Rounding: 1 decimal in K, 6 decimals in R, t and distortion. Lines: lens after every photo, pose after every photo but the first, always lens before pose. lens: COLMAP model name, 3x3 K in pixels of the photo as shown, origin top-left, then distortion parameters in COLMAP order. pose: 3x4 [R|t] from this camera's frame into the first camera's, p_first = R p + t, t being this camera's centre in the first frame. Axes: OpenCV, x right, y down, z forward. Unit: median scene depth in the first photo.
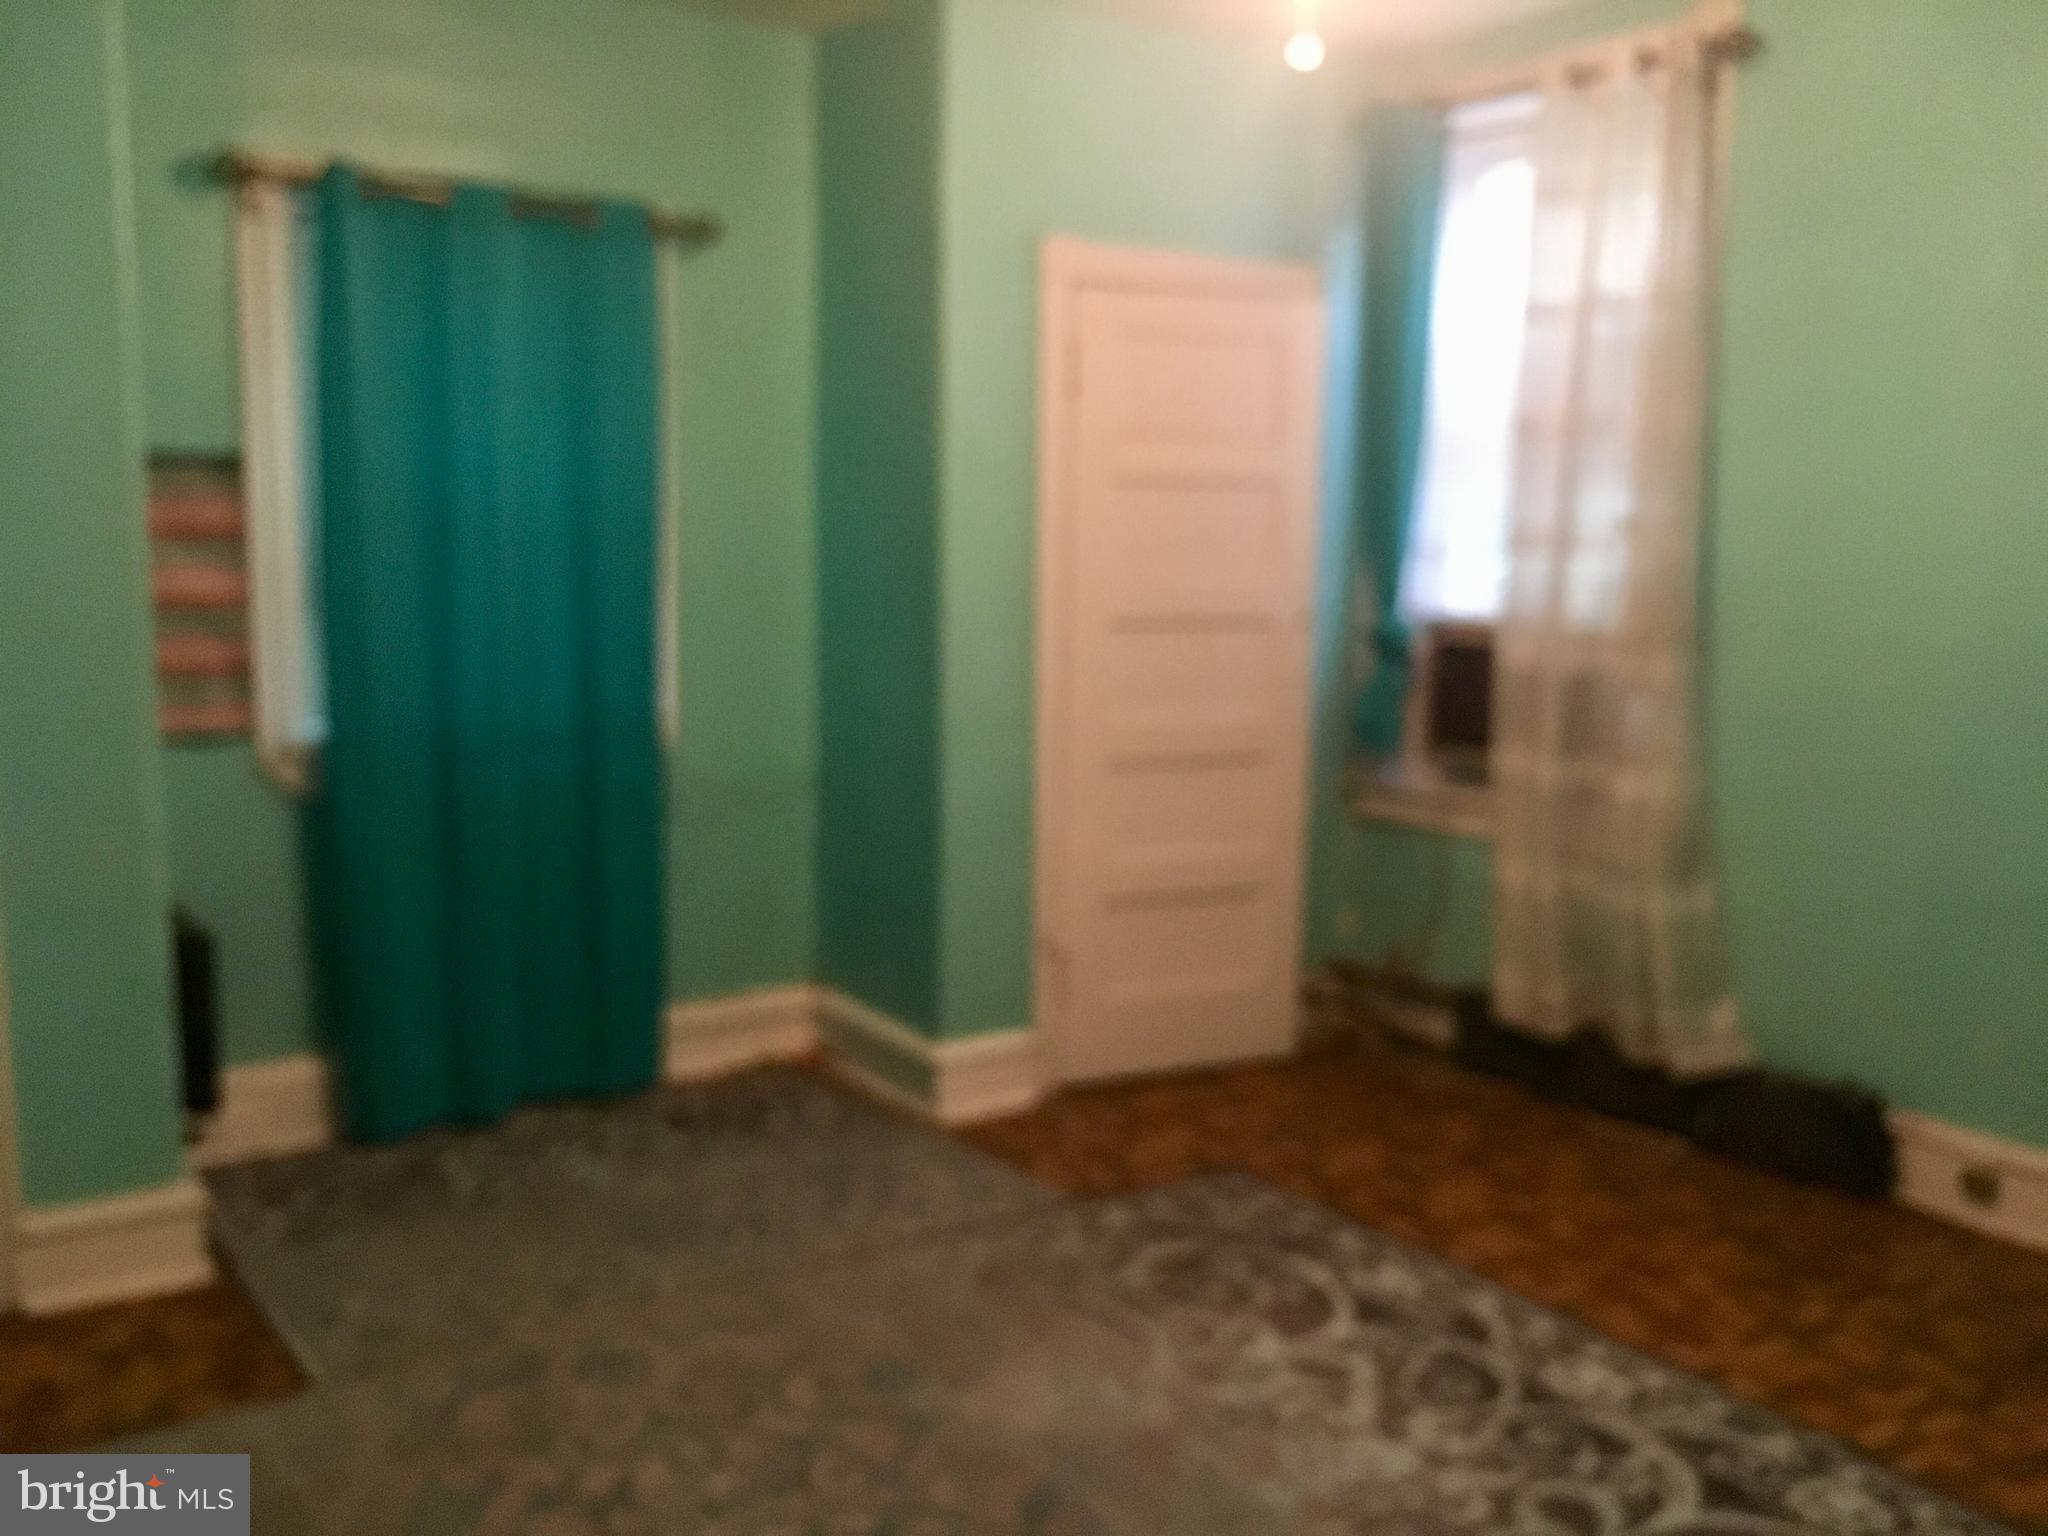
lens RADIAL K [[1826.7, 0, 1024.0], [0, 1826.7, 768.0], [0, 0, 1]] dist [-0.003171, -0.007119]
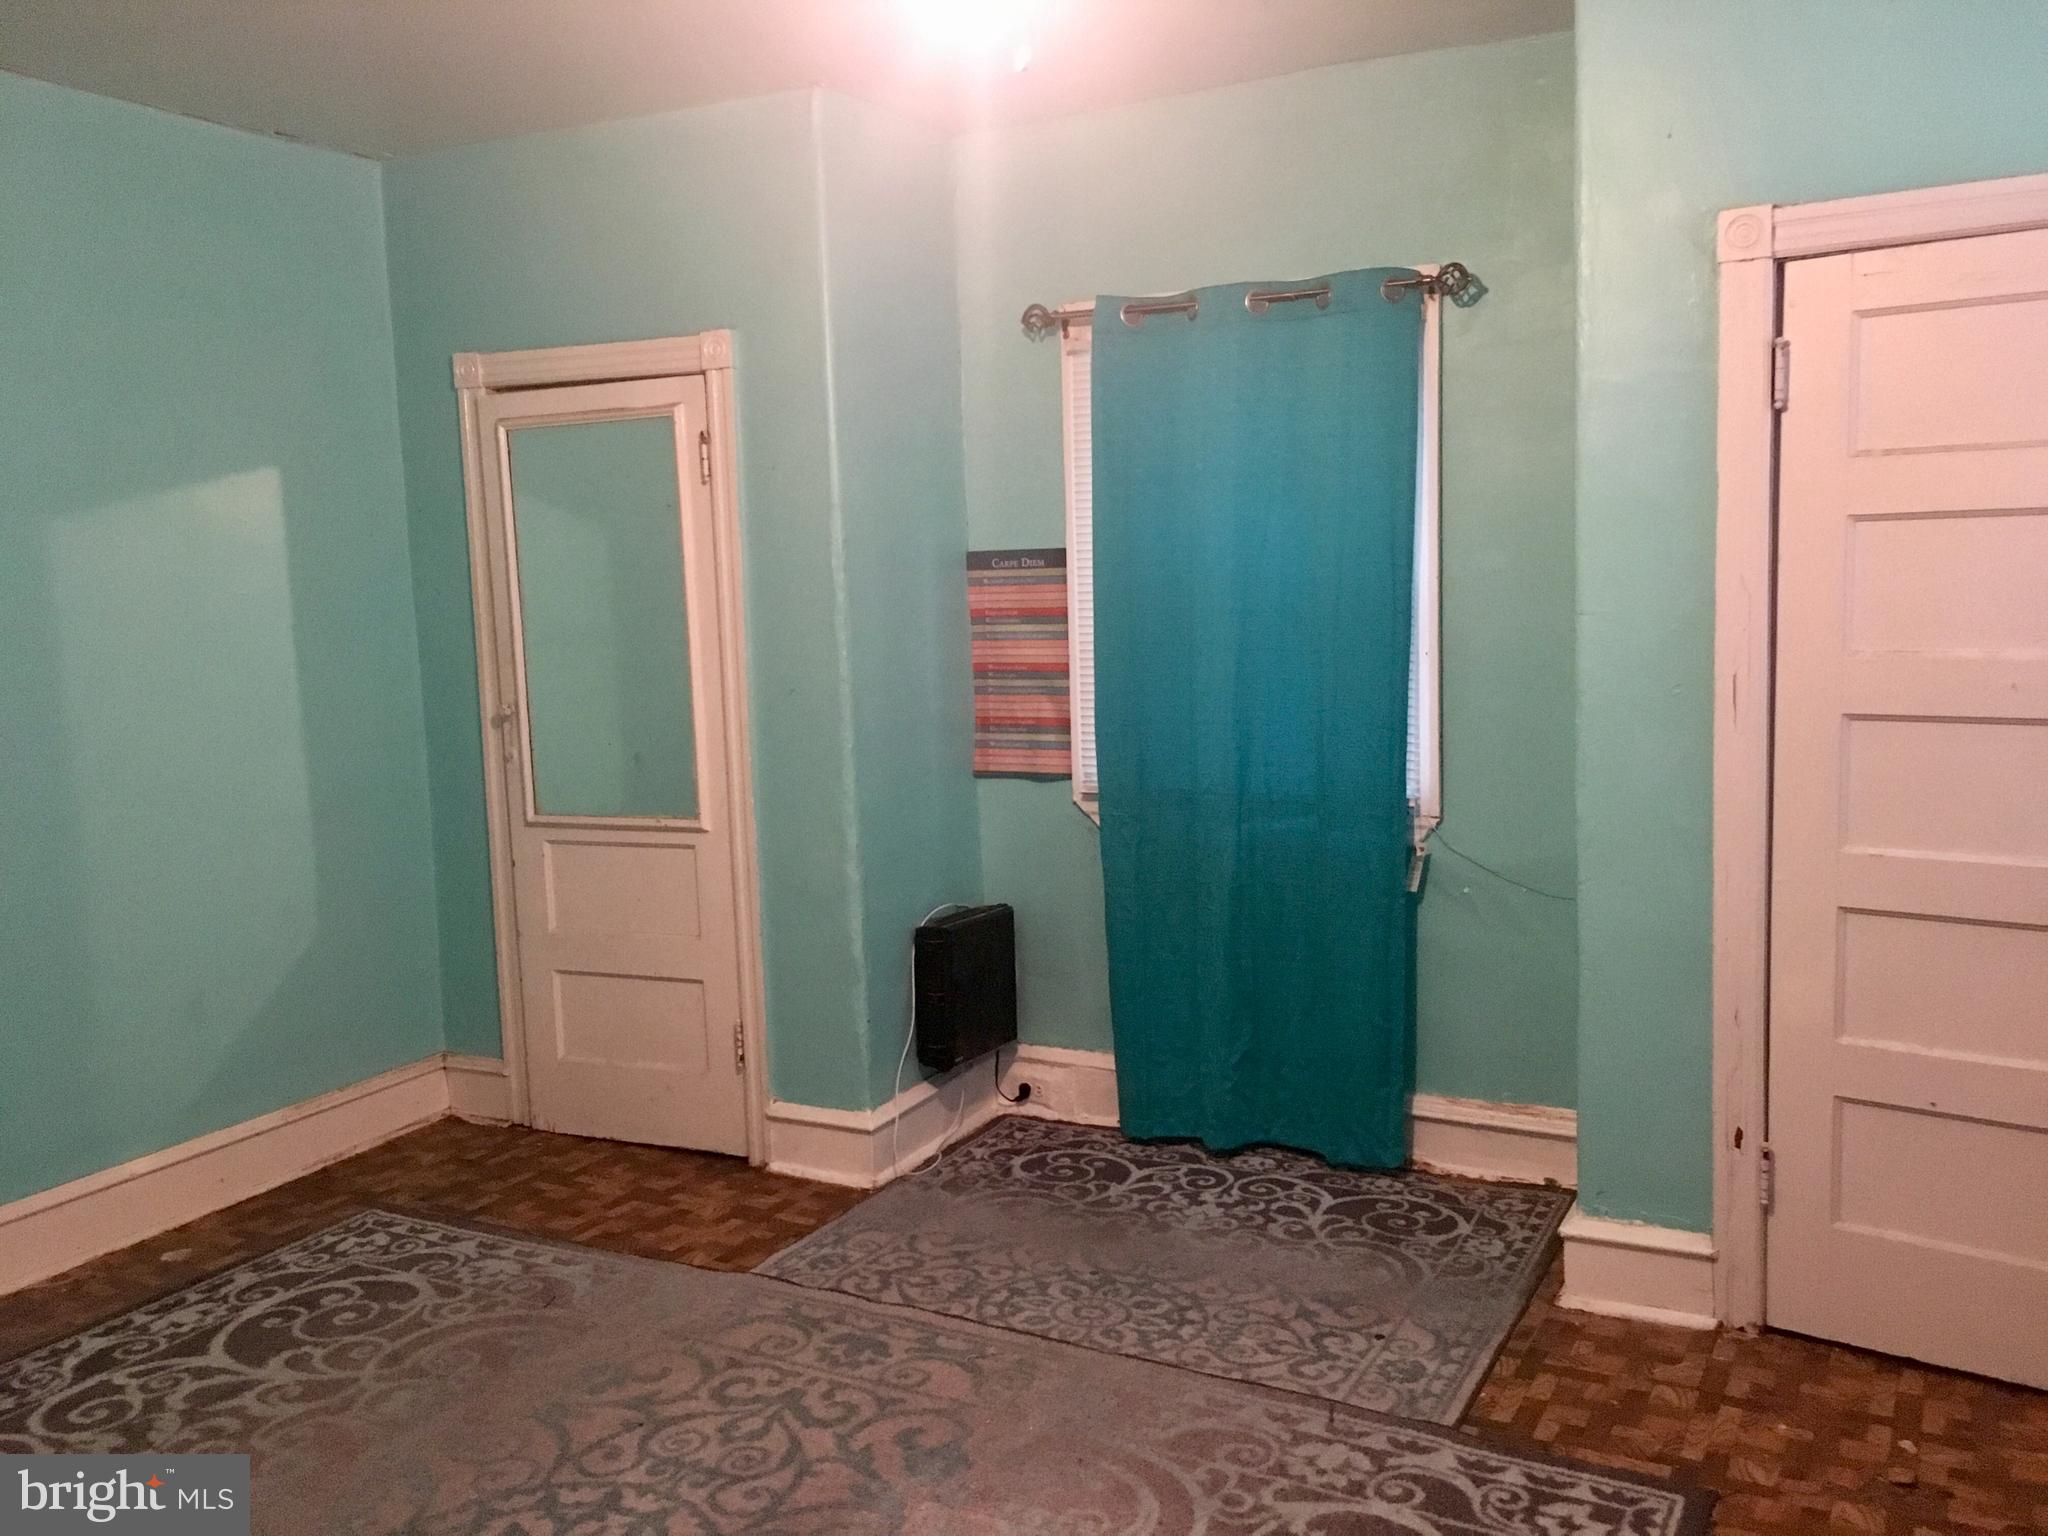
lens RADIAL K [[1756.5, 0, 1013.4], [0, 1756.5, 760.3], [0, 0, 1]] dist [0.084521, -0.094116]
pose [[0.446702, 0.072126, -0.891771, 0.555286], [-0.082831, 0.995798, 0.039048, -0.065228], [0.890840, 0.056424, 0.450799, 0.397086]]
